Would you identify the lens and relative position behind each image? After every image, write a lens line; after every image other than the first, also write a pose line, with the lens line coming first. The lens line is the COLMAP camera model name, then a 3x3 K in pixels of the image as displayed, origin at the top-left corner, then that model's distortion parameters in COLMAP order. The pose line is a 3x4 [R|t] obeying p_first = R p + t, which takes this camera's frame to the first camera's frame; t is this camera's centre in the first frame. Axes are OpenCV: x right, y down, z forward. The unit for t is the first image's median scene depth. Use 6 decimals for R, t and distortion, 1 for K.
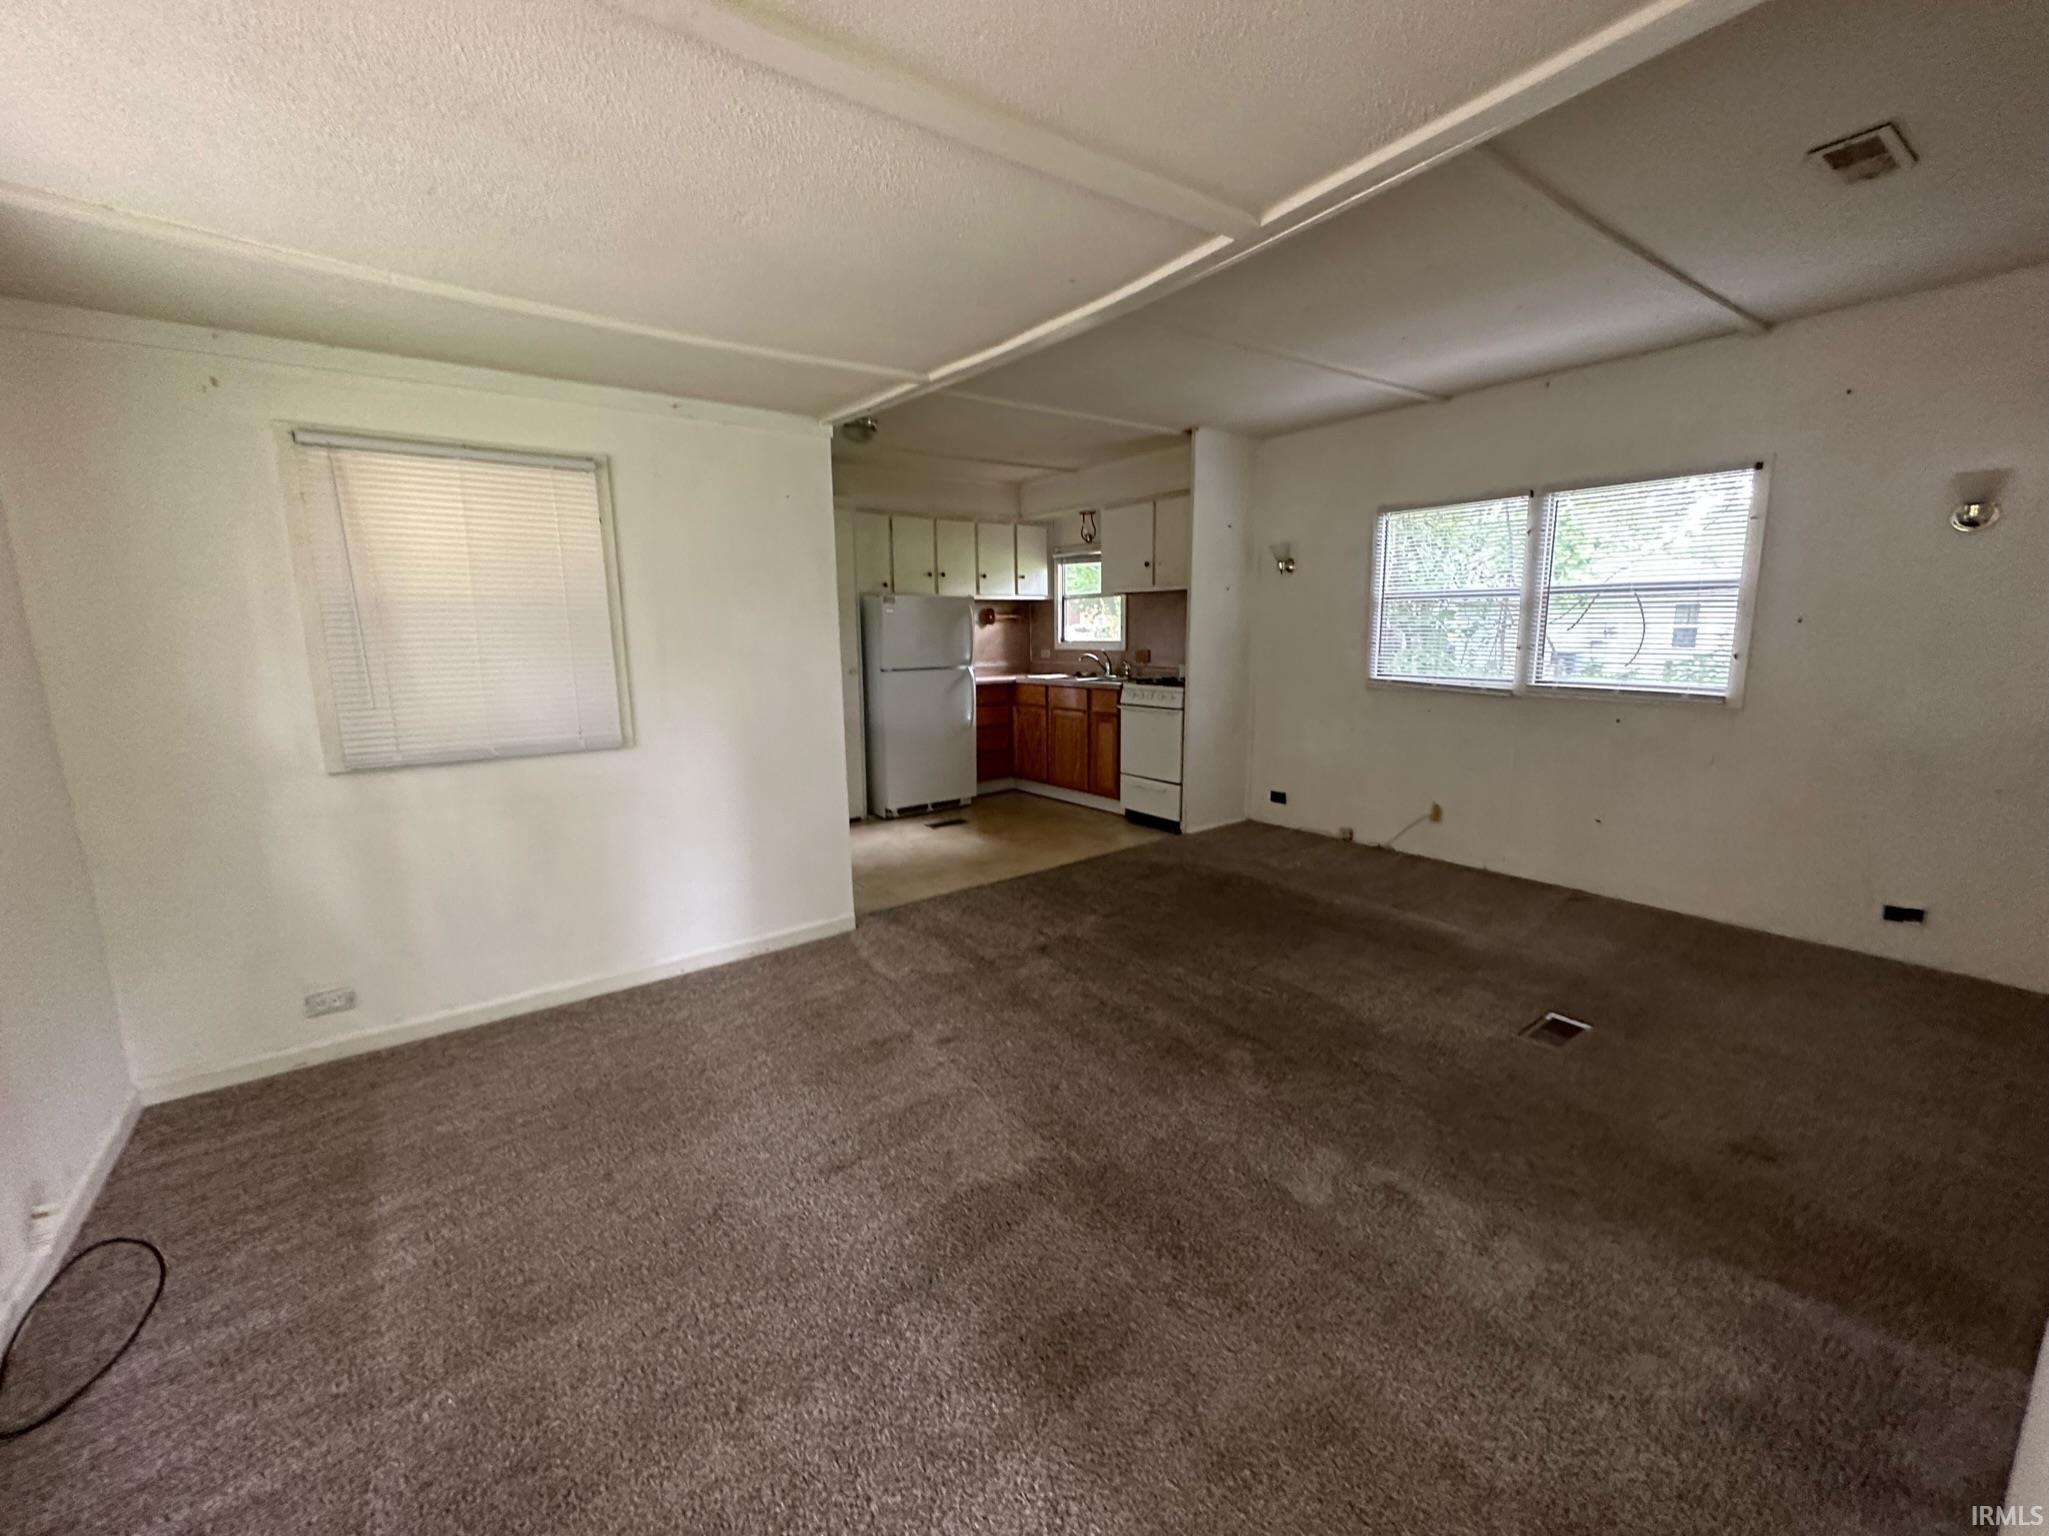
lens RADIAL K [[817.6, 0, 1019.7], [0, 817.6, 765.5], [0, 0, 1]] dist [0.000702, 0.000370]
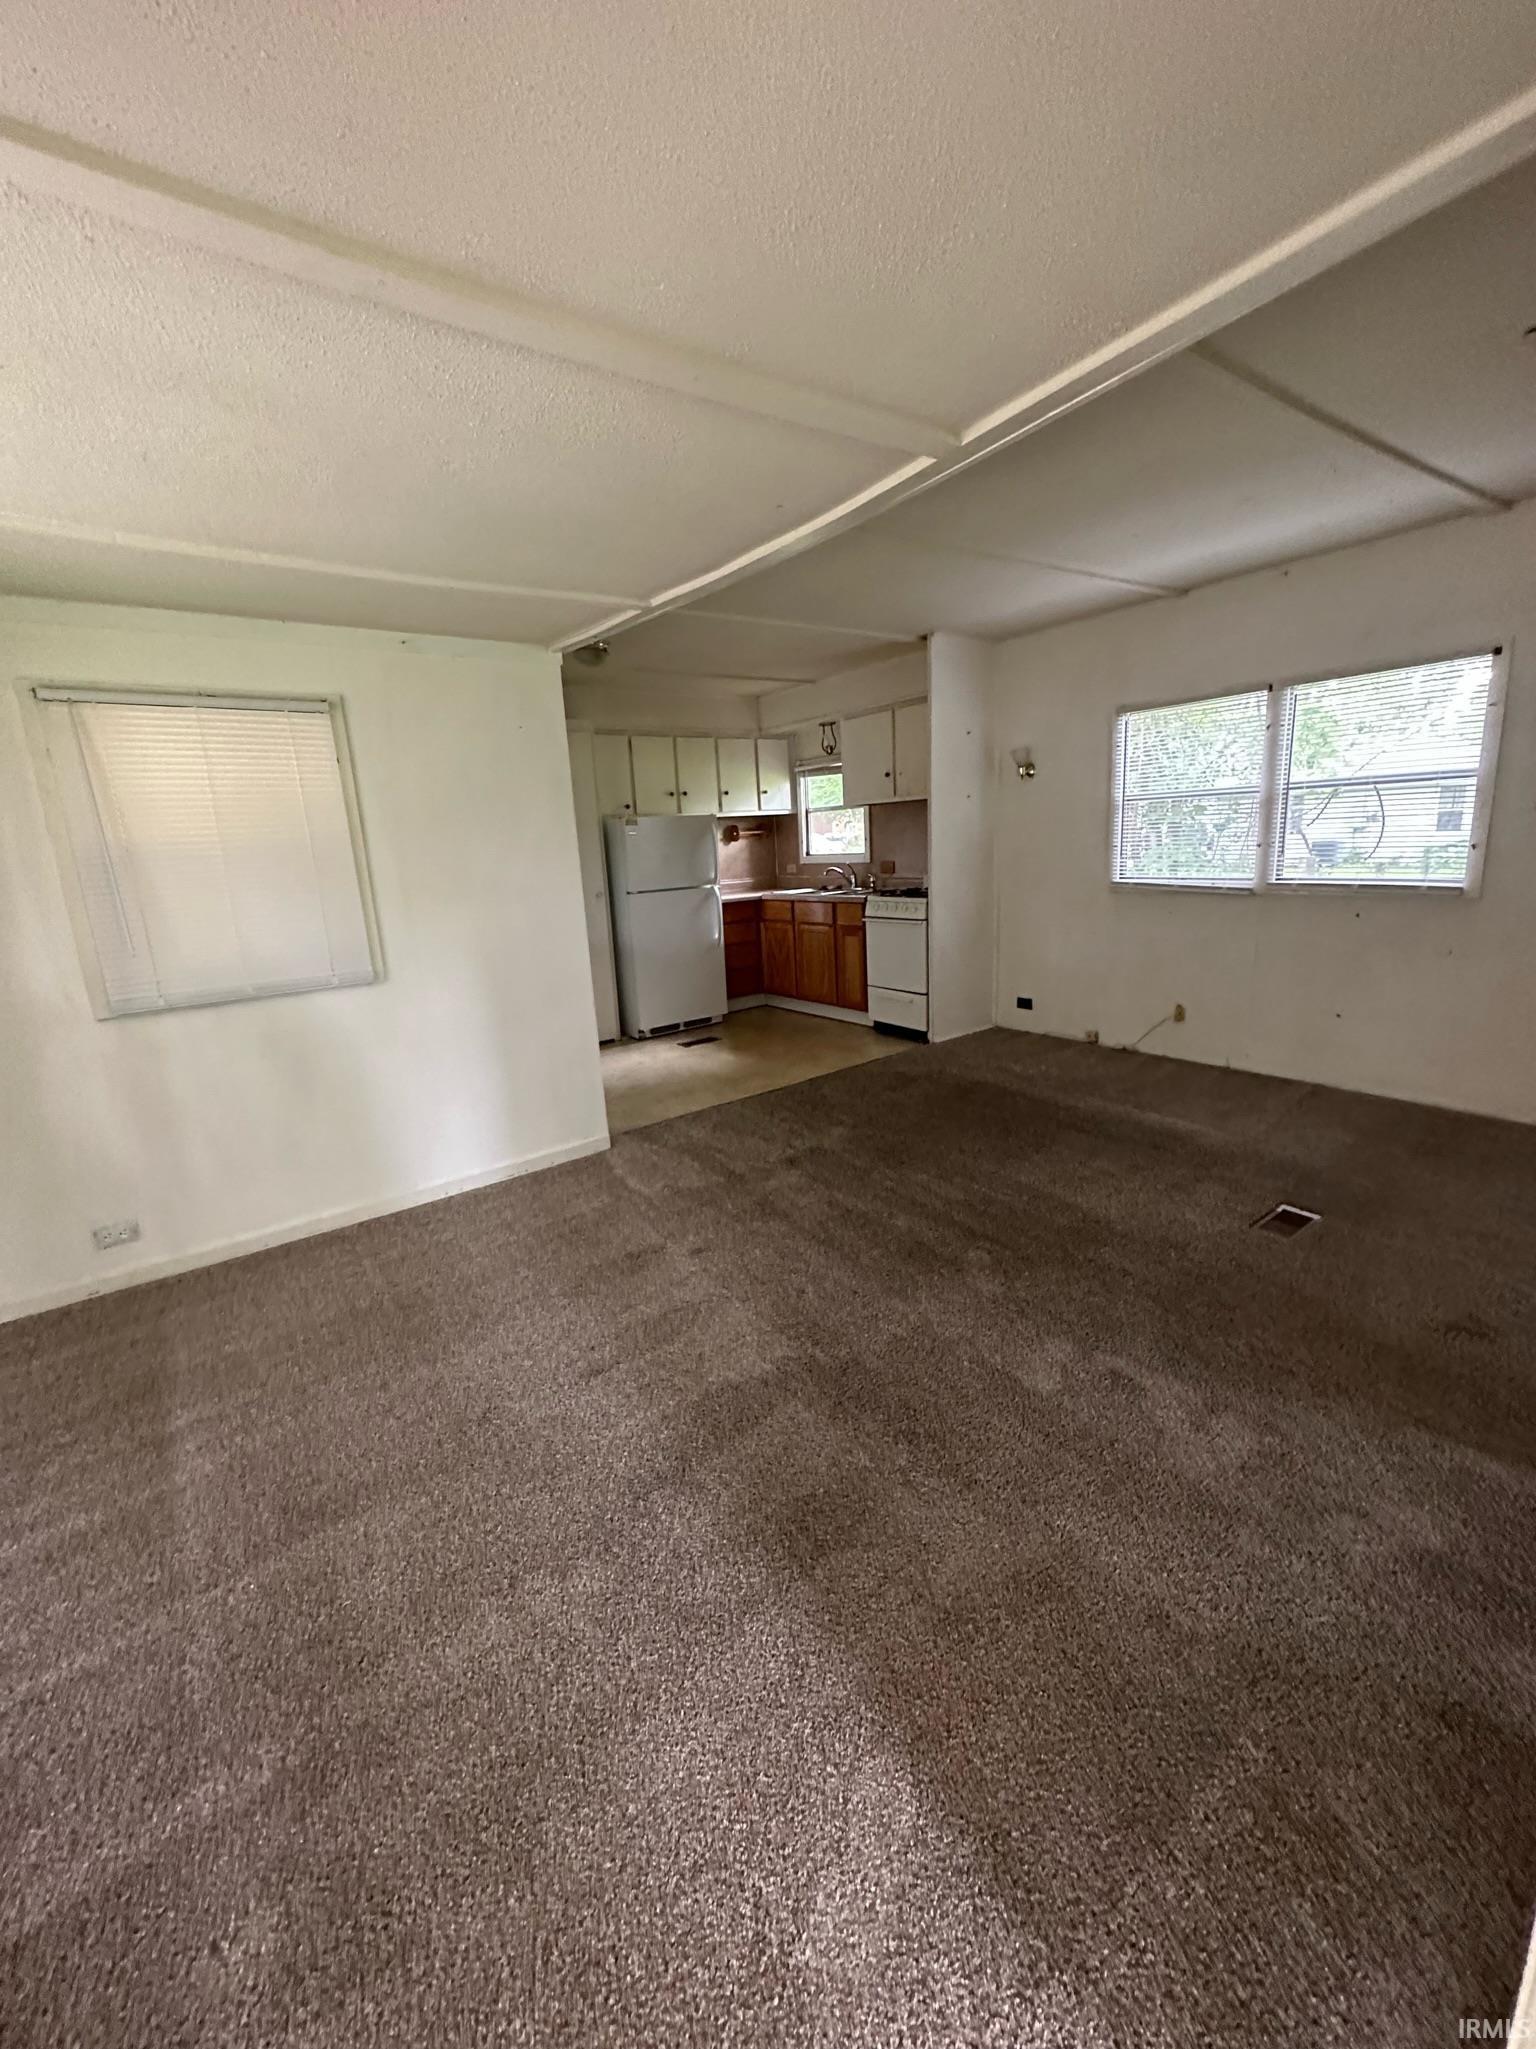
lens RADIAL K [[817.6, 0, 764.8], [0, 817.6, 1024.0], [0, 0, 1]] dist [0.000702, 0.000370]
pose [[0.999086, -0.038850, -0.017806, 0.029474], [0.039783, 0.997671, 0.055402, -0.010041], [0.015612, -0.056060, 0.998305, -0.032822]]
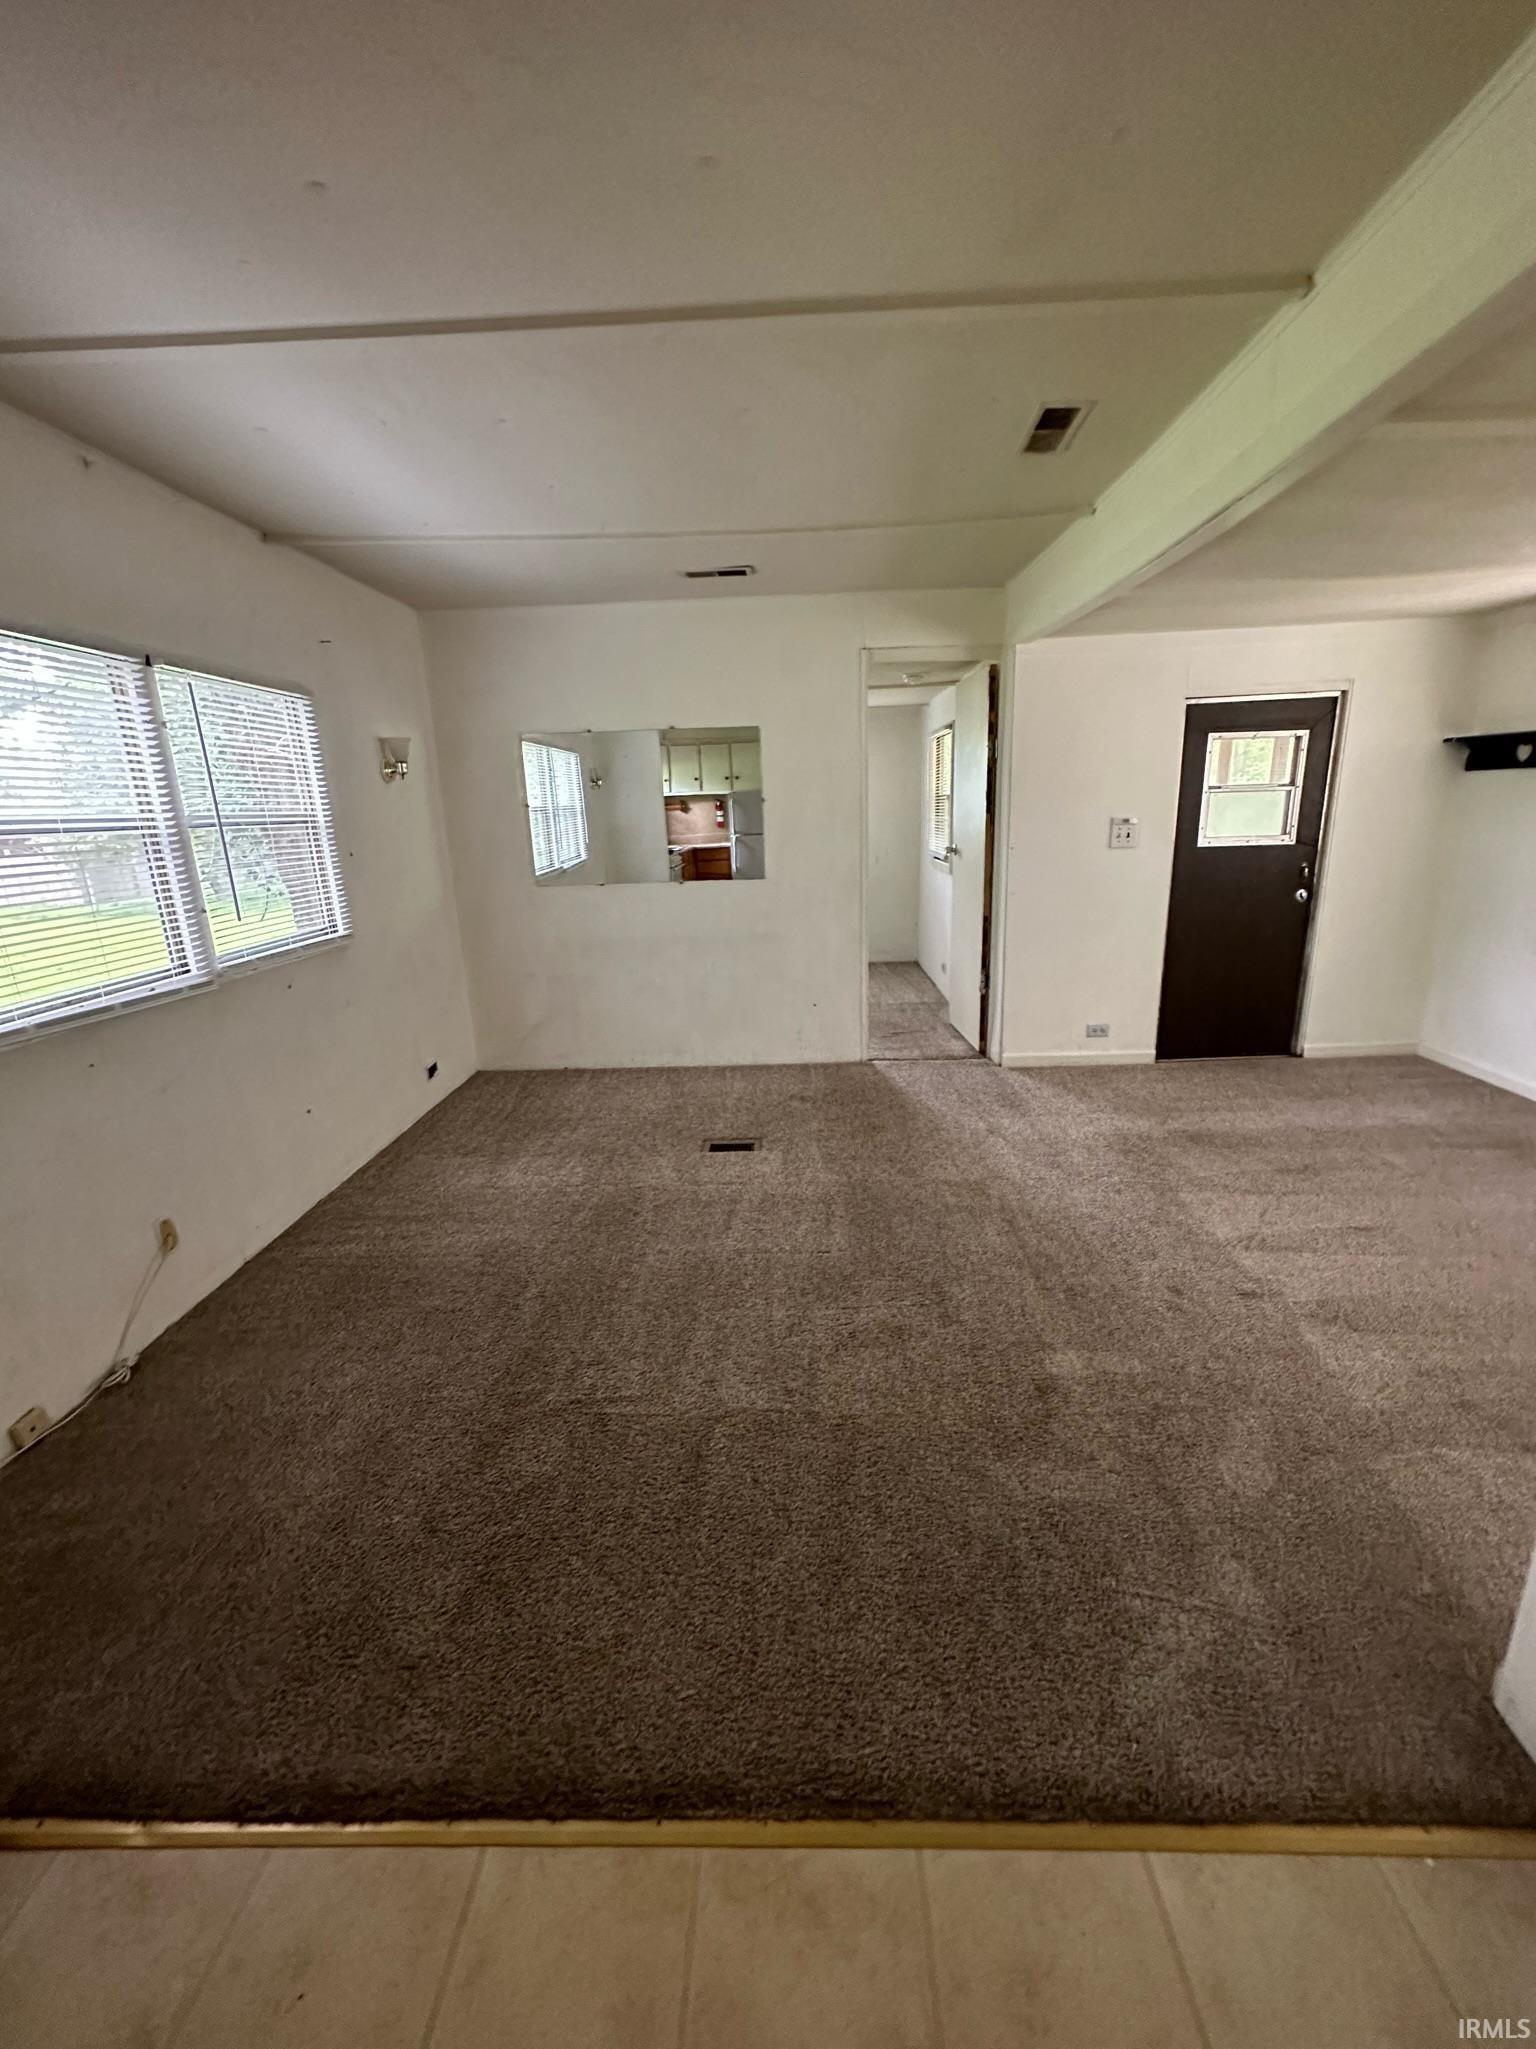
lens RADIAL K [[817.6, 0, 771.5], [0, 817.6, 1026.5], [0, 0, 1]] dist [0.000702, 0.000370]
pose [[-0.797653, -0.107500, 0.593459, -0.205635], [0.158047, 0.912344, 0.377689, -0.392260], [-0.582041, 0.395059, -0.710744, 2.076328]]
